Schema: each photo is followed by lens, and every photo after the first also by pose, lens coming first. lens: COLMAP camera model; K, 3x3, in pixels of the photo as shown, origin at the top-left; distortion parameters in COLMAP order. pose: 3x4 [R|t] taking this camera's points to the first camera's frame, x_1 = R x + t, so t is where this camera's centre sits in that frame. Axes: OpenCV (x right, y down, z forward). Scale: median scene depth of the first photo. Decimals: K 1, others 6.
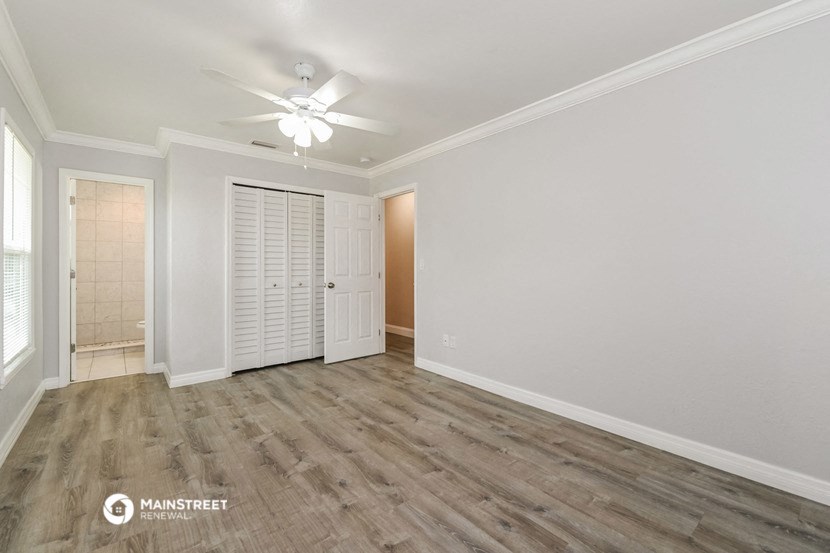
lens RADIAL K [[358.3, 0, 417.1], [0, 358.3, 267.5], [0, 0, 1]] dist [-0.002685, -0.000841]
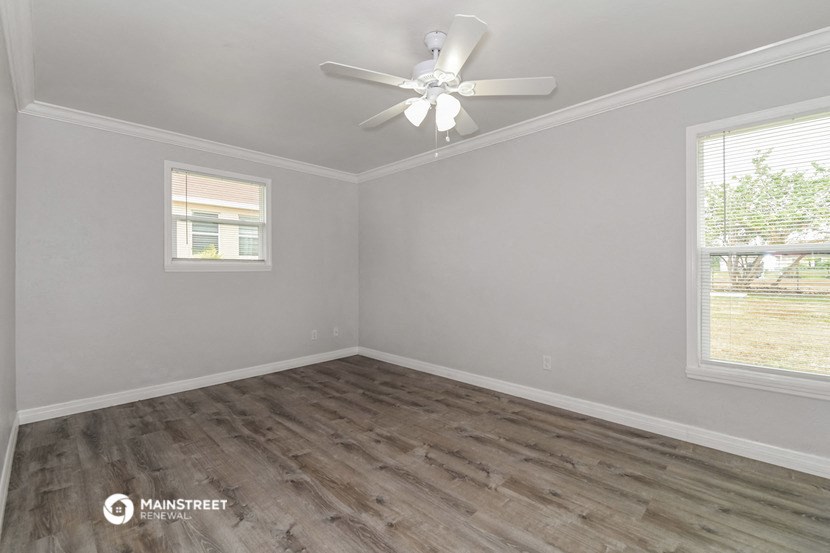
lens RADIAL K [[358.3, 0, 417.1], [0, 358.3, 267.5], [0, 0, 1]] dist [-0.002685, -0.000841]
pose [[-0.993817, 0.004174, -0.110953, -0.180409], [0.005063, 0.999957, -0.007735, -0.004238], [0.110916, -0.008249, -0.993796, 1.982923]]
